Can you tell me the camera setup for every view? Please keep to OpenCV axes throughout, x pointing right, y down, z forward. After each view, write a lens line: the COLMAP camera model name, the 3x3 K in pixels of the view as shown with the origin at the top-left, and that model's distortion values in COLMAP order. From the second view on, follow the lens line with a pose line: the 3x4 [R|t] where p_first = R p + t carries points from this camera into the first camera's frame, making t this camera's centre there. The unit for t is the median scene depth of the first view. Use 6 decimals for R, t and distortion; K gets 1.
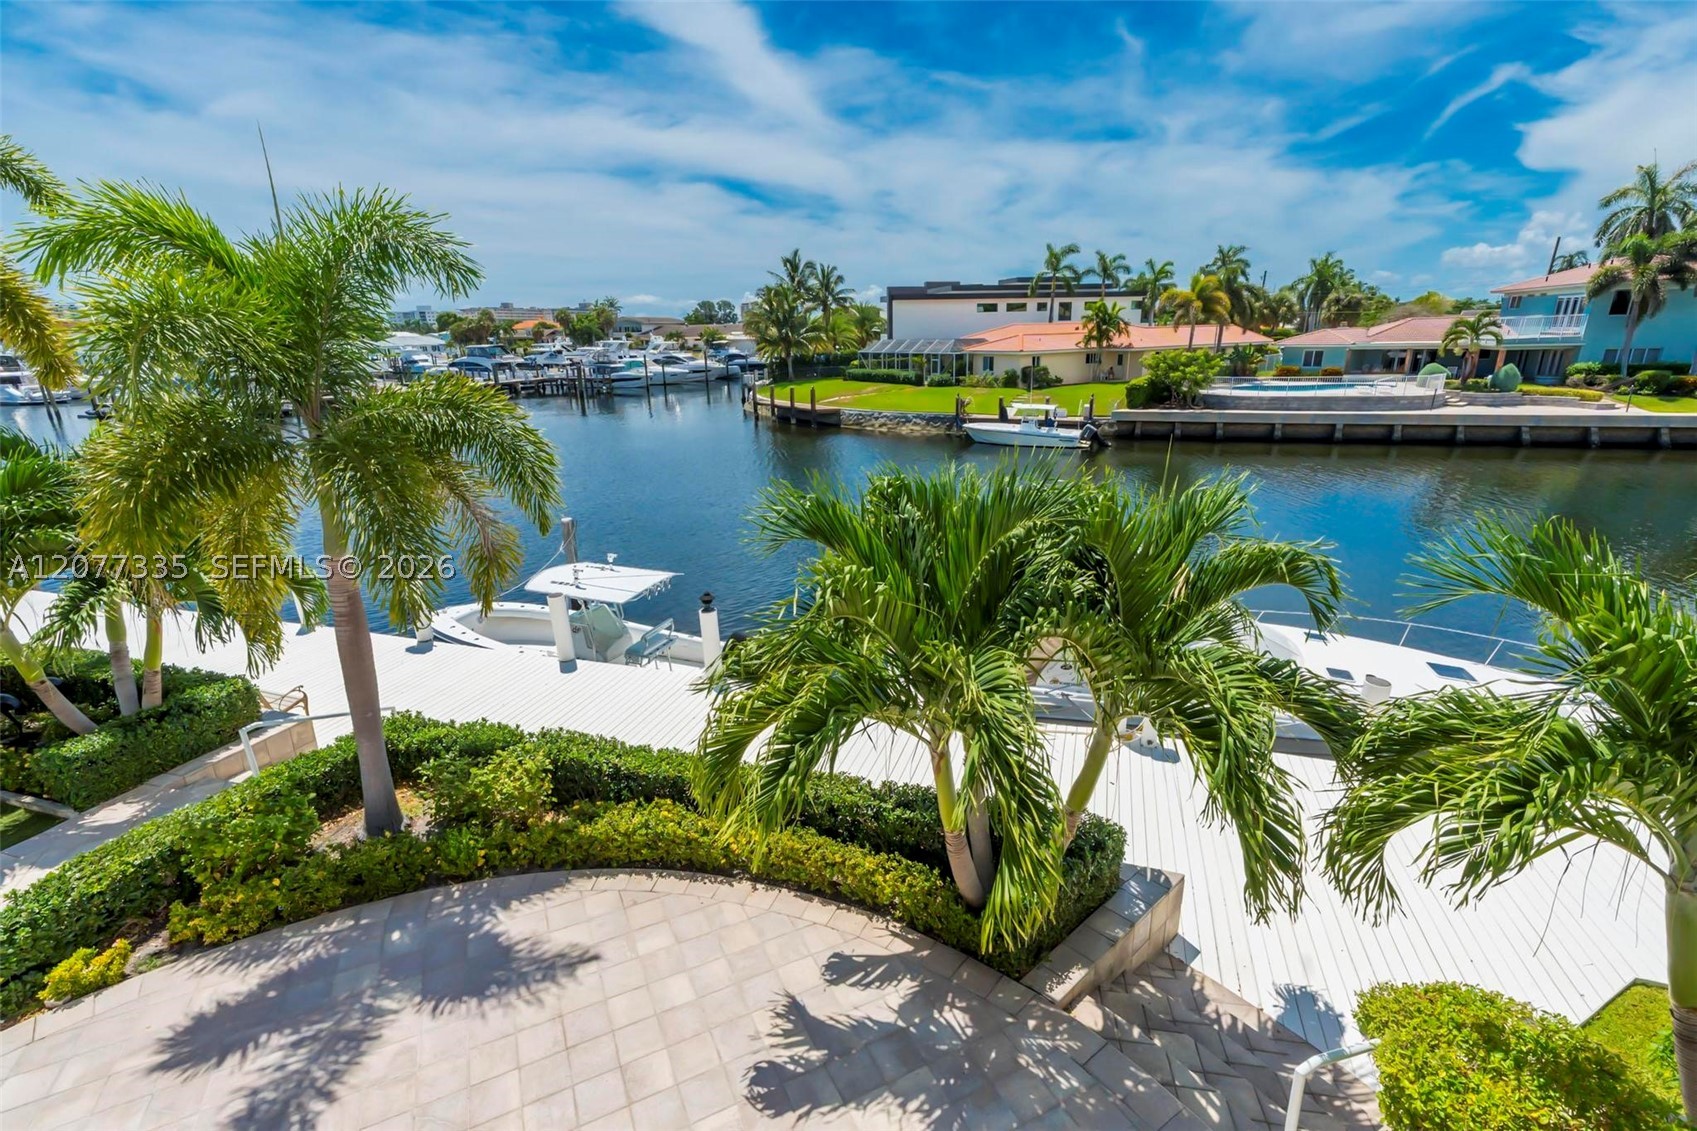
lens RADIAL K [[769.7, 0, 877.1], [0, 769.7, 562.9], [0, 0, 1]] dist [0.001134, 0.003005]
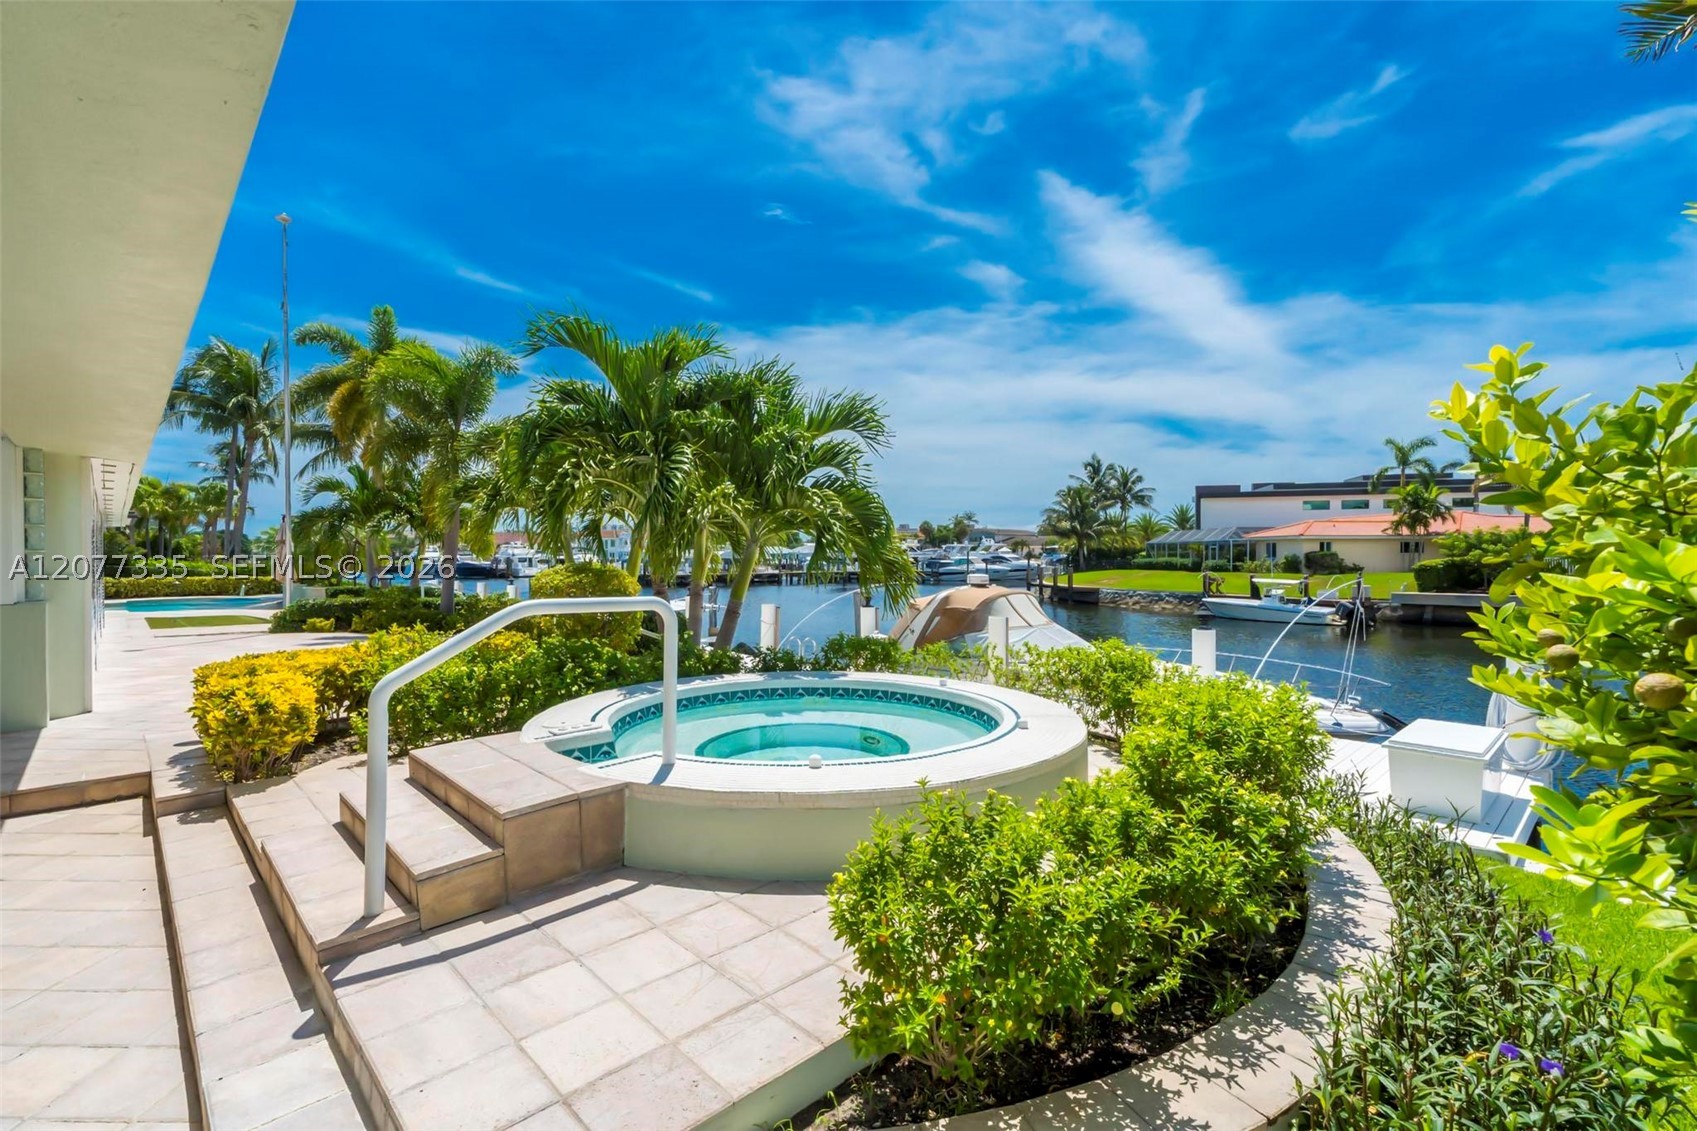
lens RADIAL K [[806.0, 0, 869.4], [0, 806.0, 559.0], [0, 0, 1]] dist [-0.006937, -0.000572]
pose [[0.878670, 0.018612, -0.477066, 0.180220], [-0.155934, 0.955628, -0.249921, 0.072457], [0.451246, 0.293989, 0.842584, -0.043759]]
